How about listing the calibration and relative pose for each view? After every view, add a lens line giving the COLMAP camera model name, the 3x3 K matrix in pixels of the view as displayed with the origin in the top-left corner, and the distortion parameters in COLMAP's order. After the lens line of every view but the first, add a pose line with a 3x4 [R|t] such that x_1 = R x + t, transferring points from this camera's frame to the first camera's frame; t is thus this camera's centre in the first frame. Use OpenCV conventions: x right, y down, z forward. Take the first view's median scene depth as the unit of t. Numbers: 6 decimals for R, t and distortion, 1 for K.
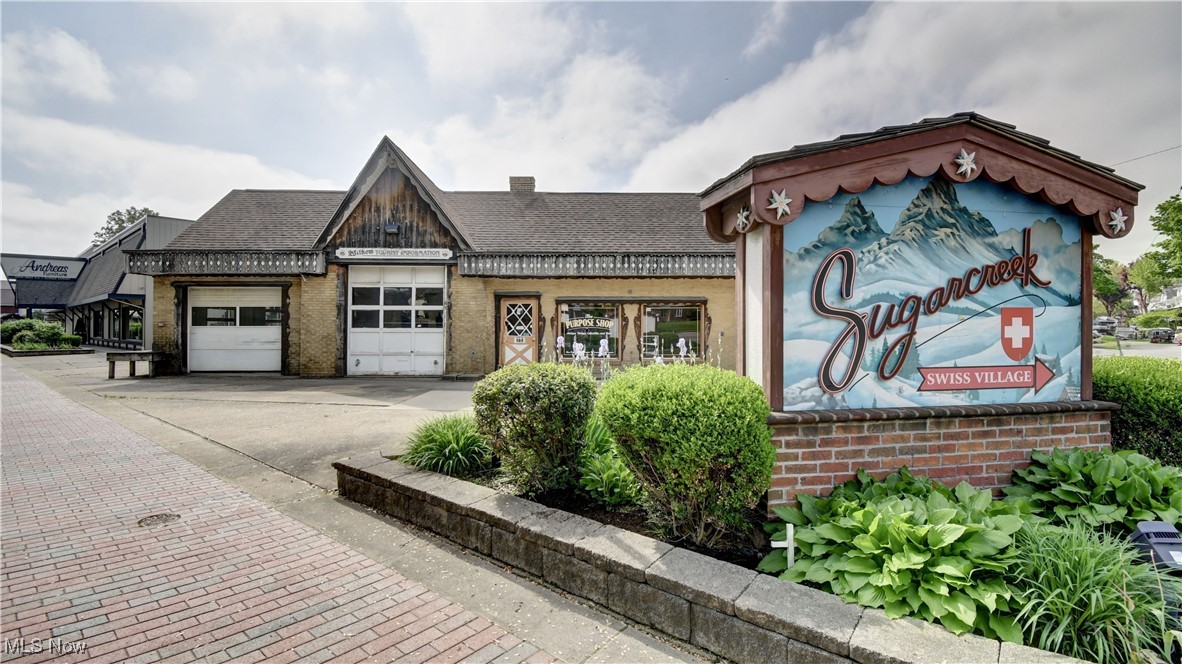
lens RADIAL K [[517.0, 0, 591.0], [0, 517.0, 332.0], [0, 0, 1]] dist [0.000348, -0.000024]
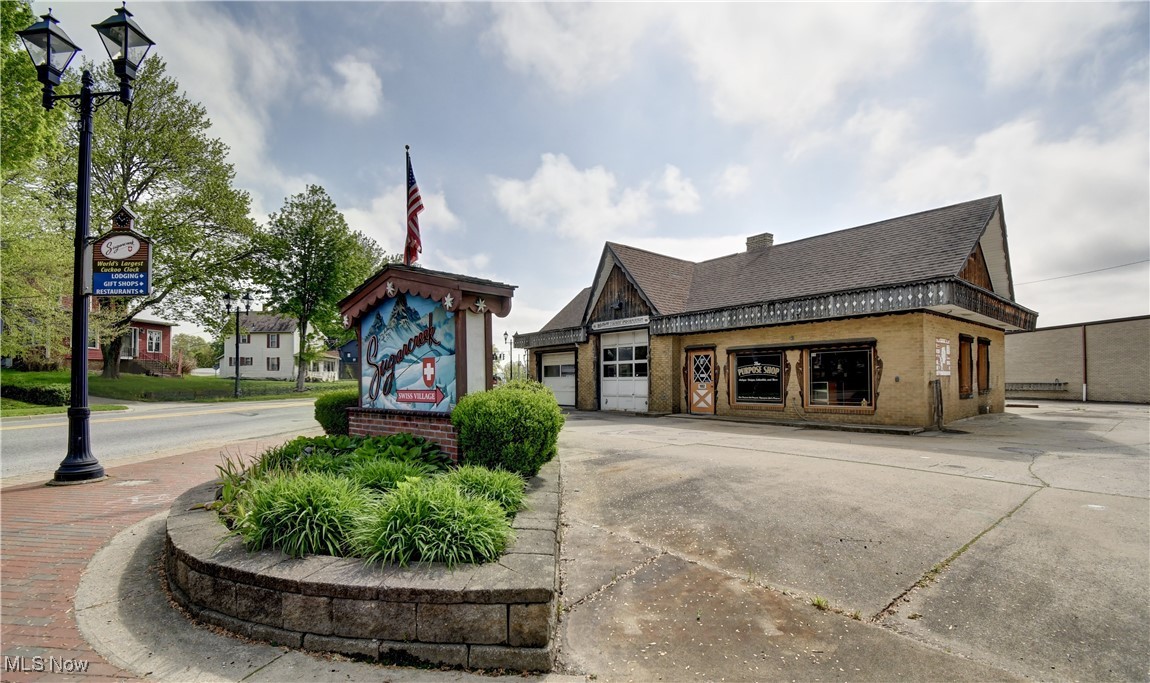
lens RADIAL K [[499.5, 0, 574.3], [0, 499.5, 376.6], [0, 0, 1]] dist [0.000006, -0.000134]
pose [[0.616244, -0.012316, -0.787459, 0.596926], [0.001579, 0.999895, -0.014403, 0.010553], [0.787553, 0.007633, 0.616199, 0.079847]]
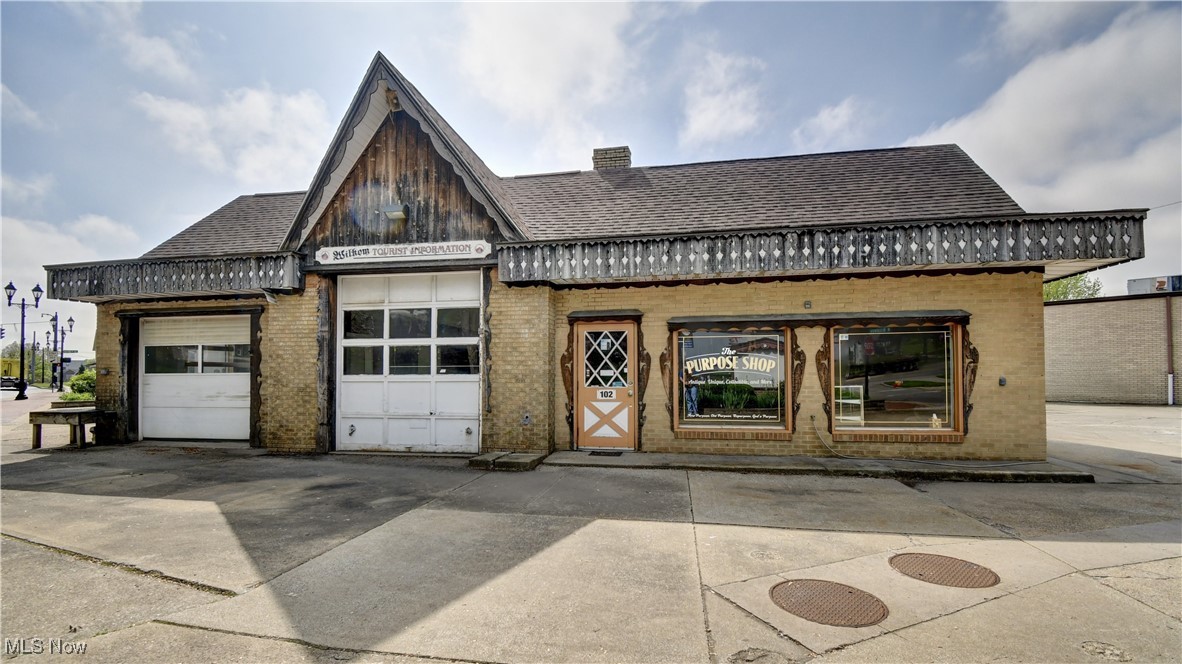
lens RADIAL K [[520.9, 0, 589.4], [0, 520.9, 362.5], [0, 0, 1]] dist [0.014698, -0.020772]
pose [[0.981657, -0.010762, -0.190352, -0.046608], [0.006485, 0.999713, -0.023078, -0.006586], [0.190545, 0.021421, 0.981445, 0.440286]]
